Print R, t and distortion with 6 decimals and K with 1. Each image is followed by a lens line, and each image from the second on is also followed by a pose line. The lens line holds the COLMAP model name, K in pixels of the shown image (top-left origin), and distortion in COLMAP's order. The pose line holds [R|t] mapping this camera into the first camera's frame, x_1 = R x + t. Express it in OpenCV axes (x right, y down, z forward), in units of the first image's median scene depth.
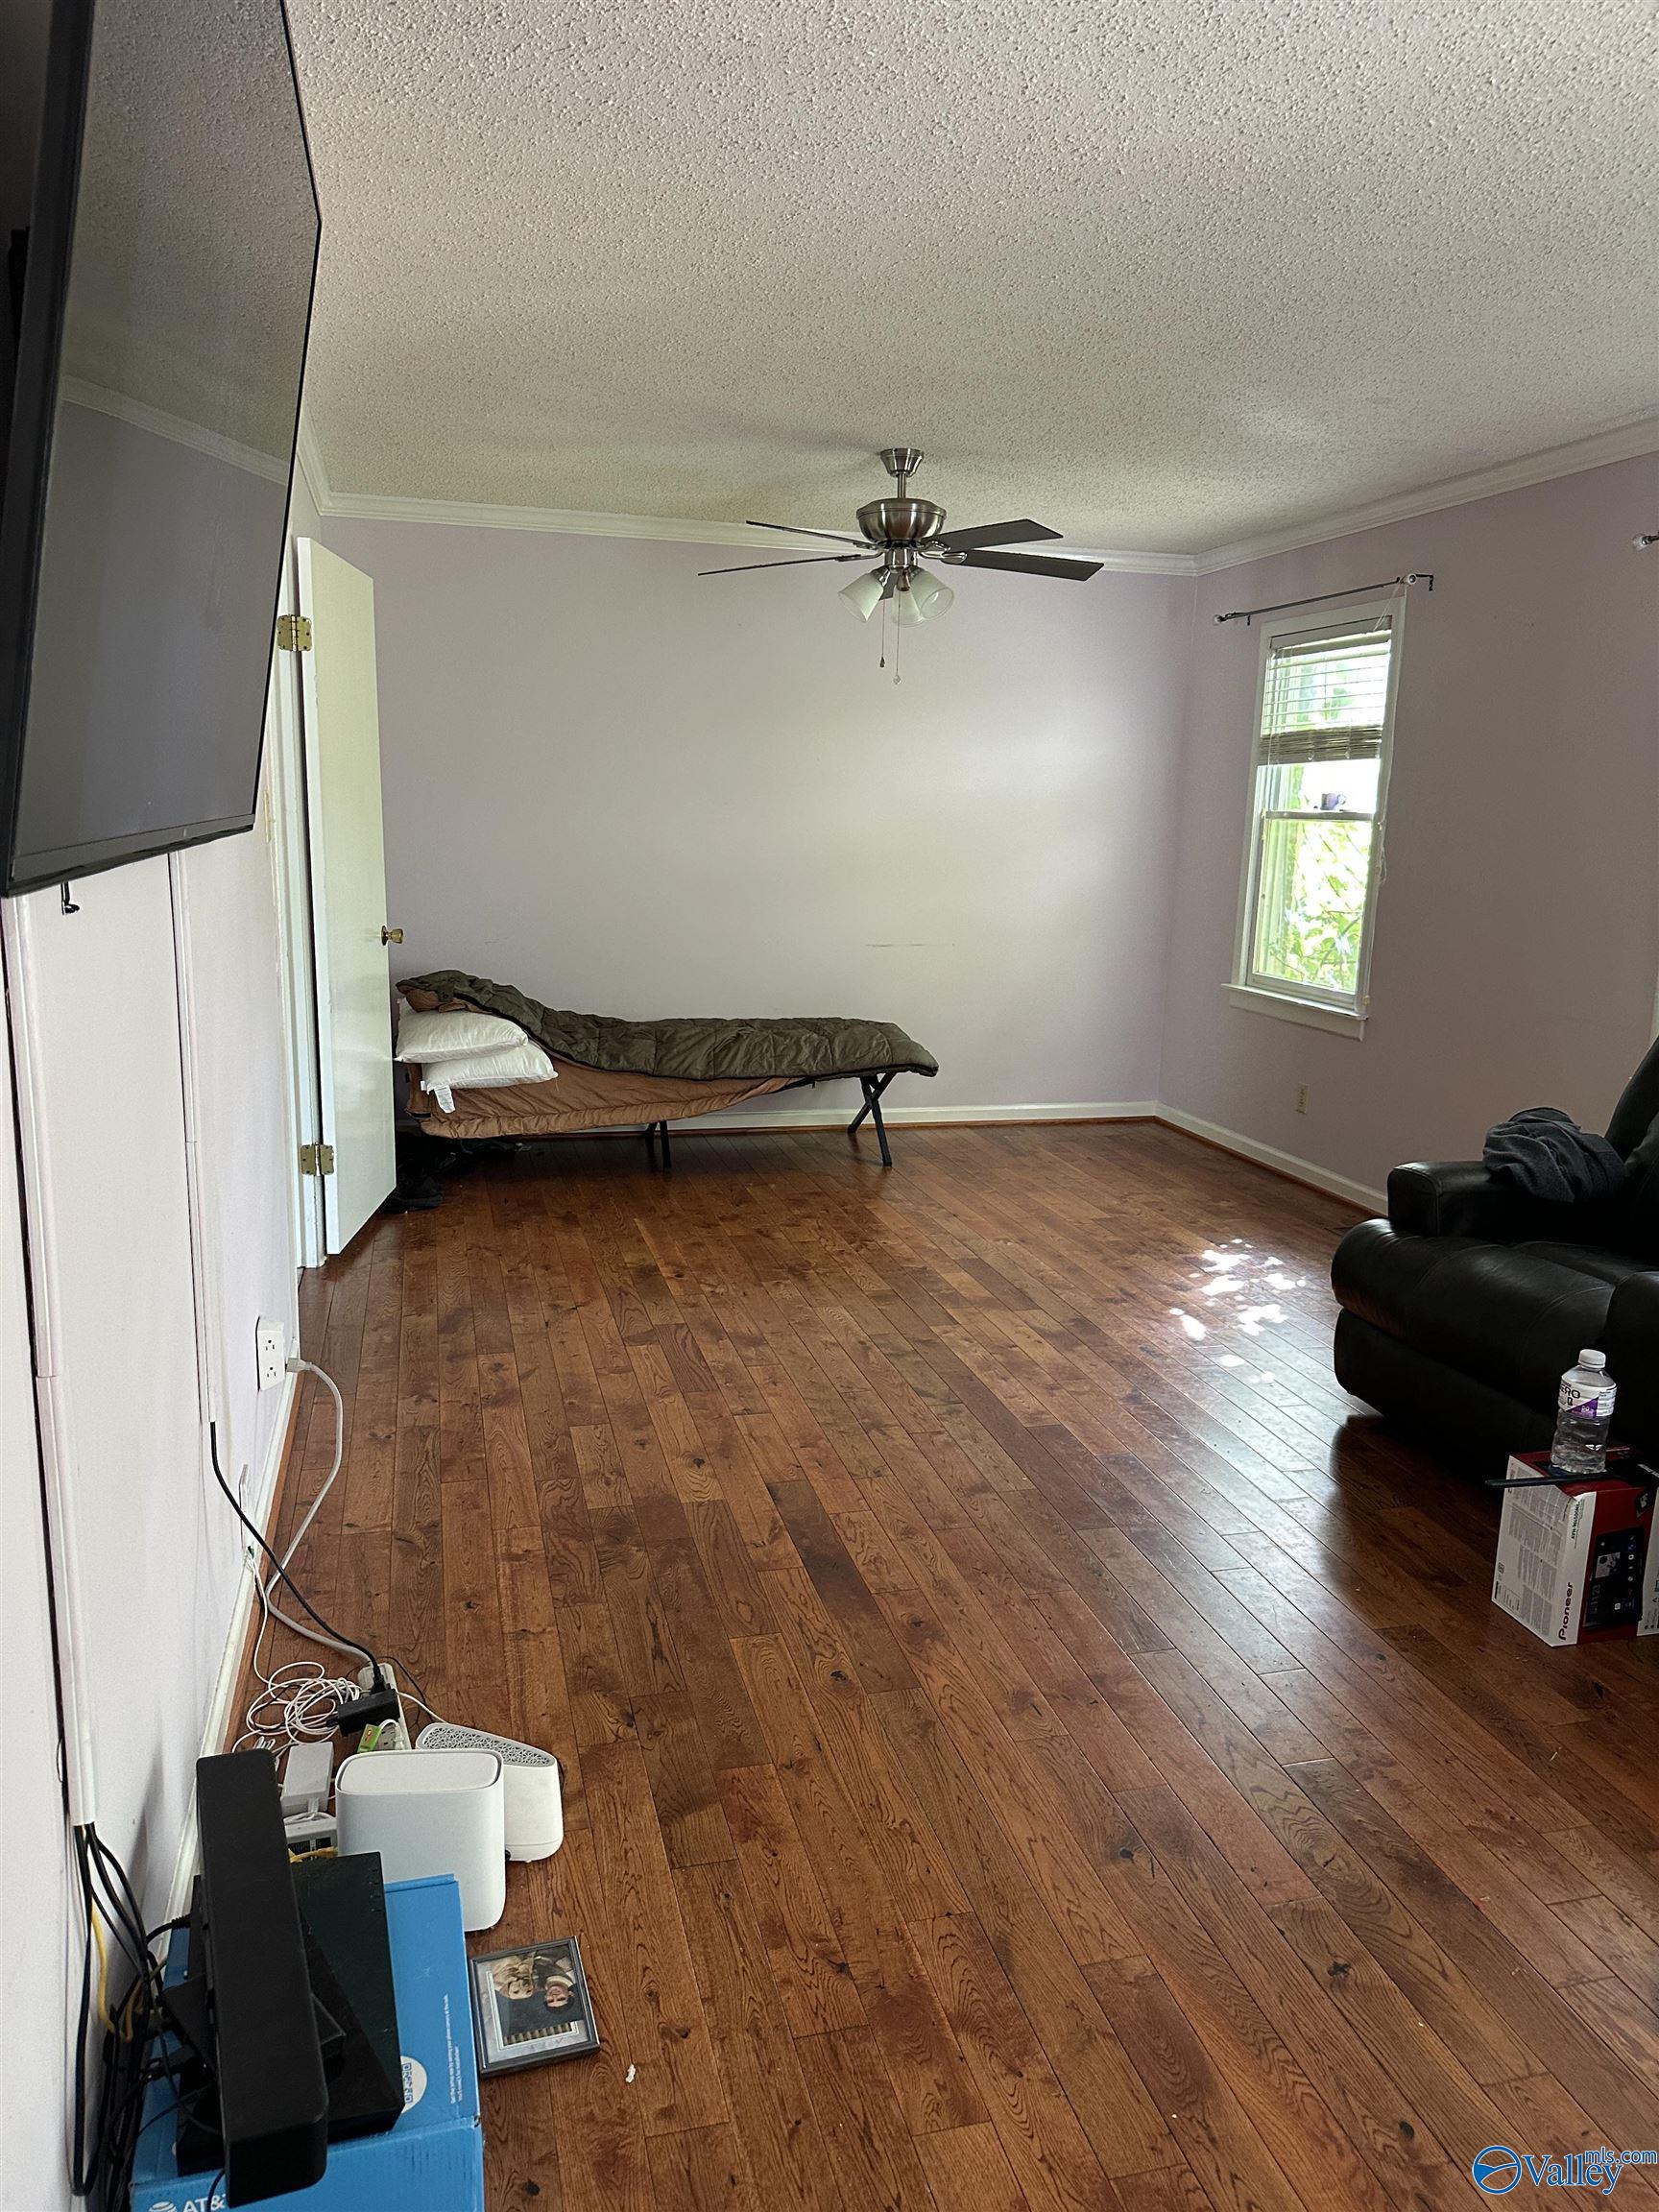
lens RADIAL K [[1541.4, 0, 812.3], [0, 1541.4, 1112.4], [0, 0, 1]] dist [0.165558, -0.320314]
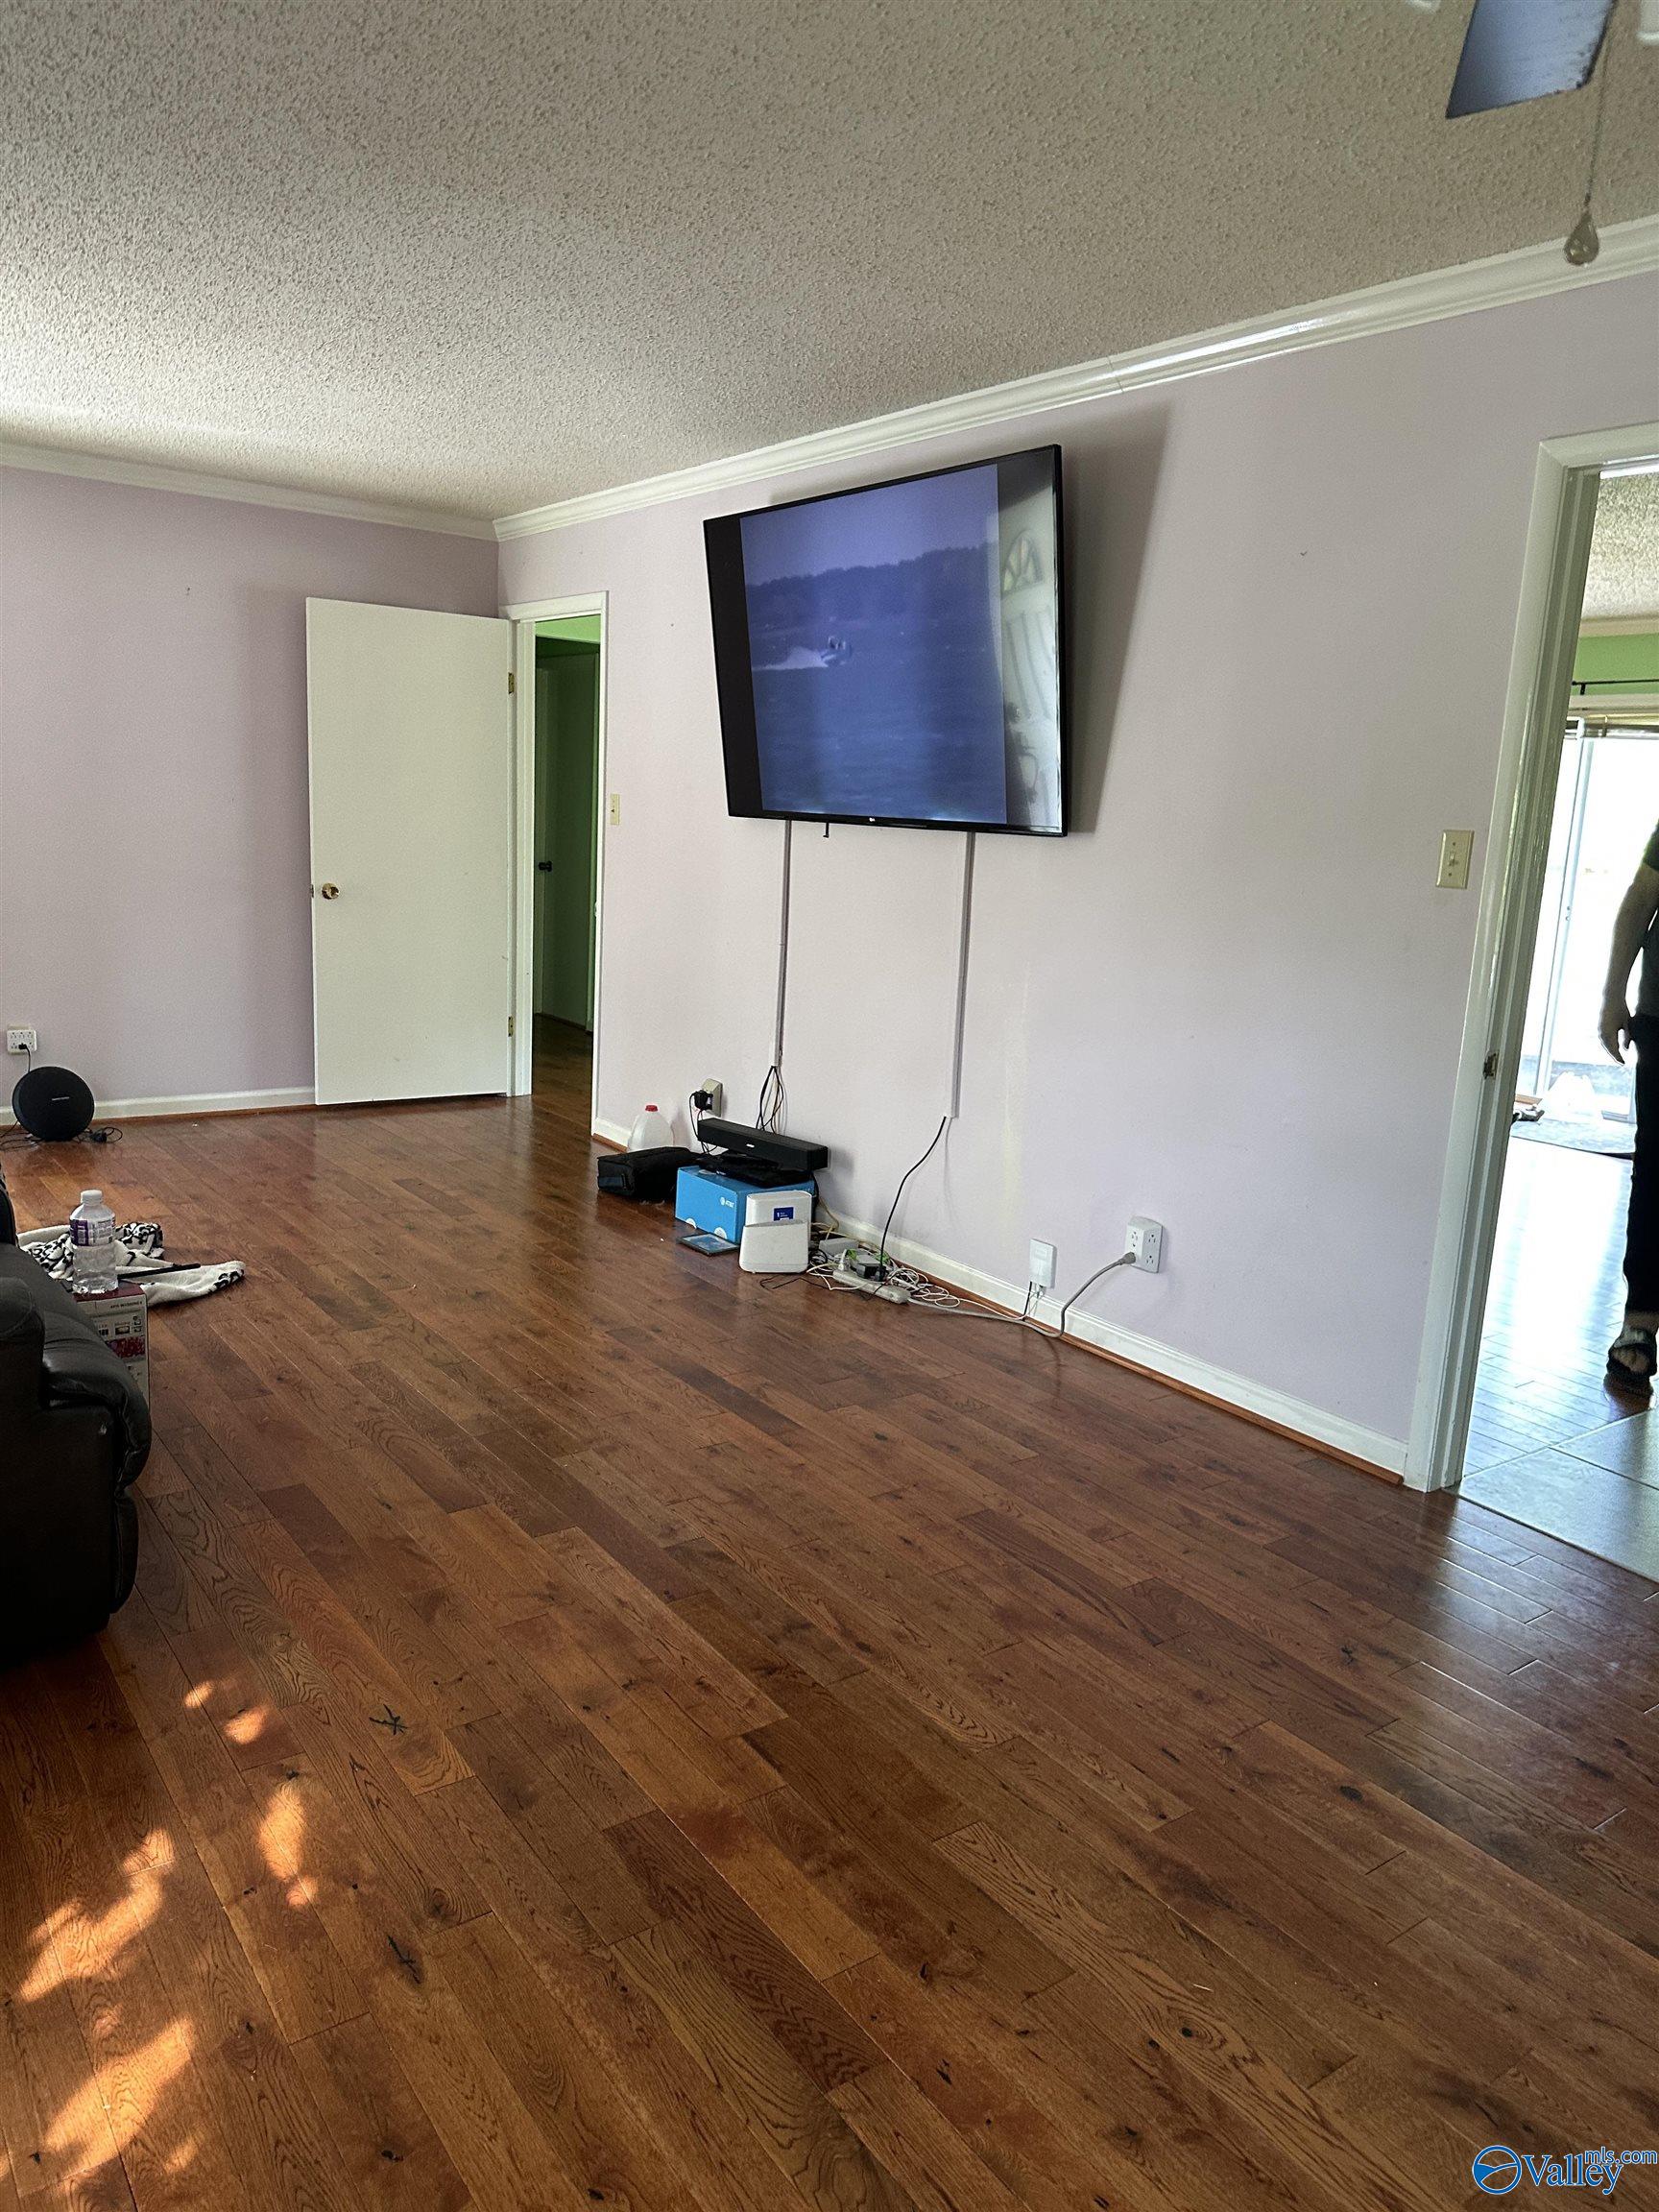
lens RADIAL K [[1541.4, 0, 812.3], [0, 1541.4, 1112.4], [0, 0, 1]] dist [0.165558, -0.320314]
pose [[-0.928362, -0.000181, -0.371678, 0.308101], [-0.144675, 0.921309, 0.360914, -0.296459], [0.342366, 0.388831, -0.855334, 1.561899]]
